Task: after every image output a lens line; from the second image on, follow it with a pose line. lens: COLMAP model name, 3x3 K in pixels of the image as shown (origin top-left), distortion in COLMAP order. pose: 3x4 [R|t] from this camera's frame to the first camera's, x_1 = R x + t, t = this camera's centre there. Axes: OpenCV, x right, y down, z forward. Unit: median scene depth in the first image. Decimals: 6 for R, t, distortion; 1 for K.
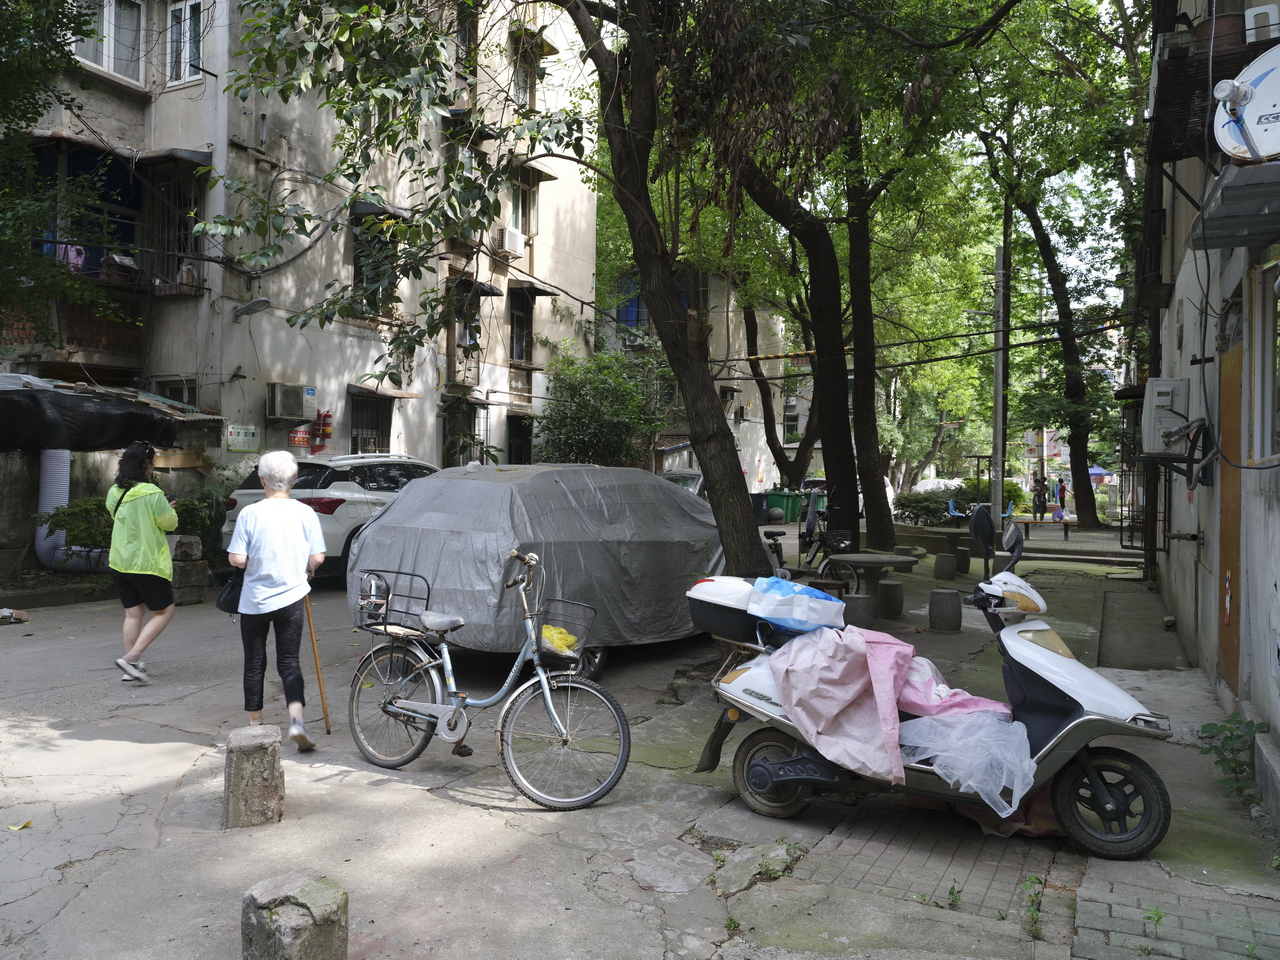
lens RADIAL K [[956.0, 0, 640.0], [0, 956.0, 480.0], [0, 0, 1]] dist [-0.001665, -0.001062]
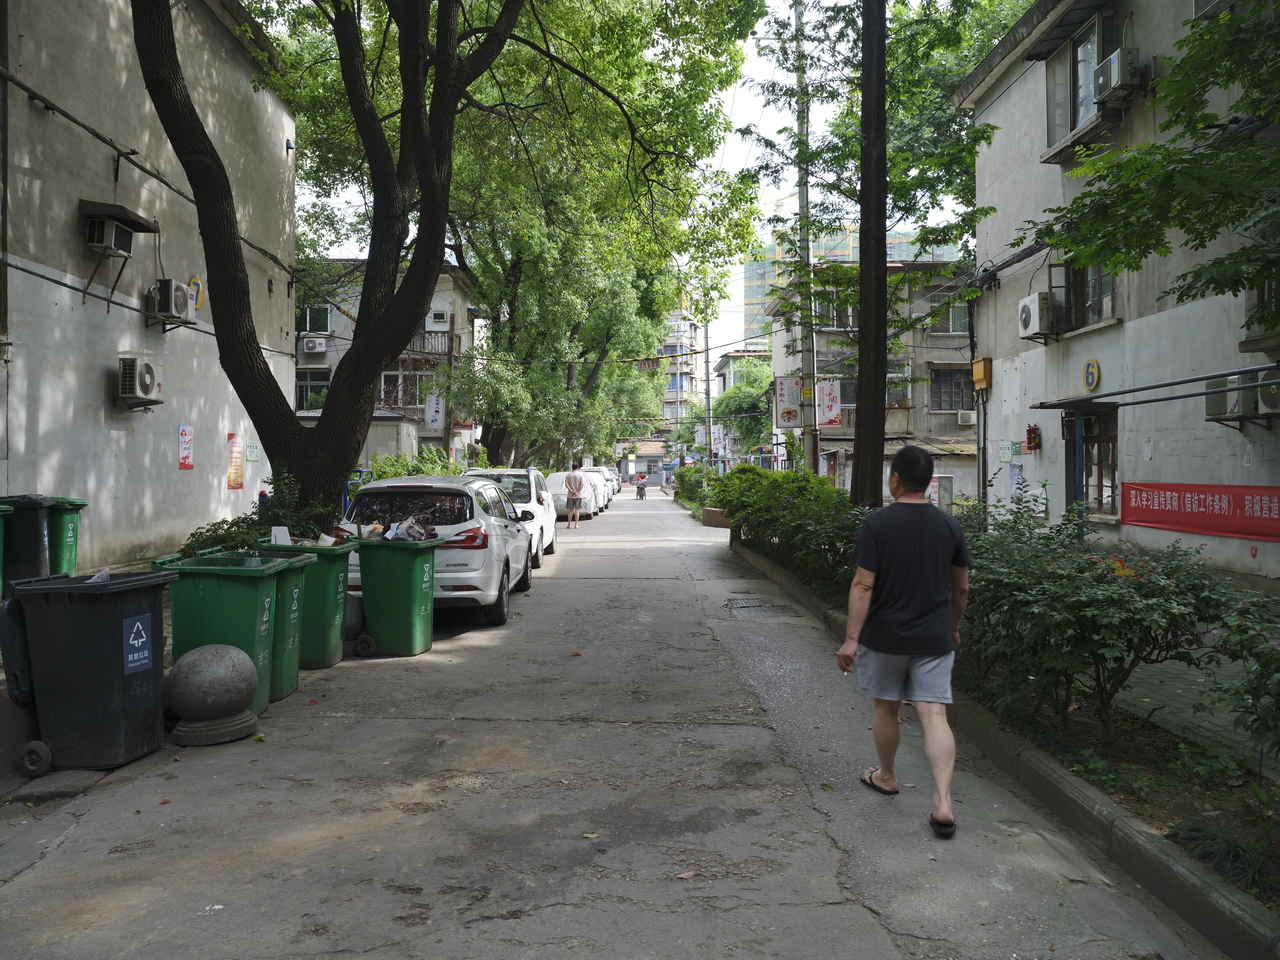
lens RADIAL K [[956.0, 0, 640.0], [0, 956.0, 480.0], [0, 0, 1]] dist [-0.001665, -0.001062]
pose [[0.889222, -0.024504, 0.456820, 0.094437], [0.021117, 0.999699, 0.012518, -0.002855], [-0.456989, -0.001484, 0.889471, 0.568394]]
